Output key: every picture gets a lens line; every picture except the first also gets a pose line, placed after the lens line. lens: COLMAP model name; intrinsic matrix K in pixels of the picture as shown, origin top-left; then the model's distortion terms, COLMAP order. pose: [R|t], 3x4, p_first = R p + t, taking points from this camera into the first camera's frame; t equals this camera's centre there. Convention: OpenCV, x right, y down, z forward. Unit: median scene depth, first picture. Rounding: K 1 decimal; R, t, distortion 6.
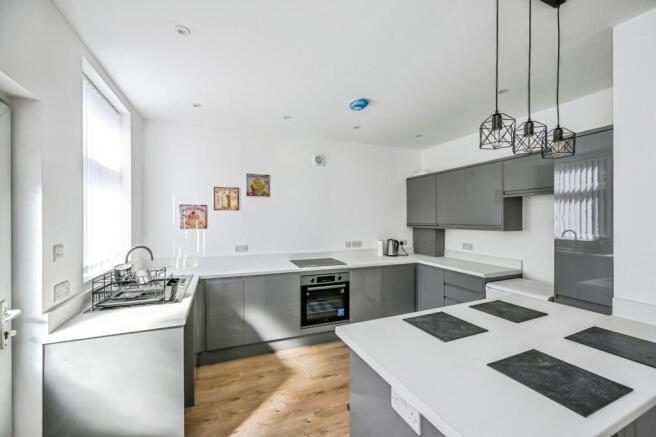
lens RADIAL K [[270.1, 0, 336.7], [0, 270.1, 216.0], [0, 0, 1]] dist [0.002834, 0.001827]
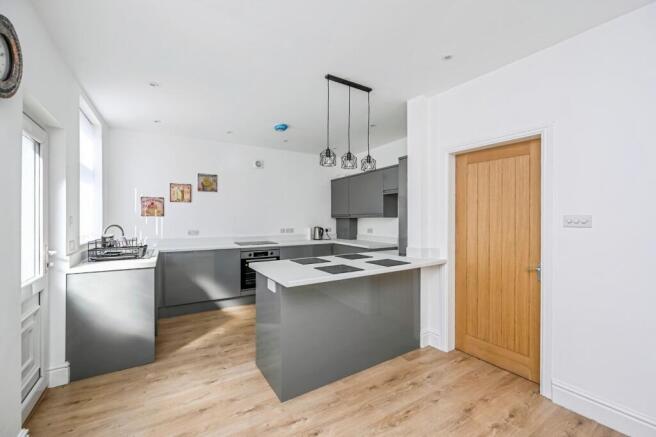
lens RADIAL K [[270.1, 0, 335.8], [0, 270.1, 216.0], [0, 0, 1]] dist [0.002834, 0.001827]
pose [[0.989908, 0.002849, 0.141685, 0.138881], [-0.002776, 0.999996, -0.000710, 0.046247], [-0.141686, 0.000310, 0.989912, -0.376756]]
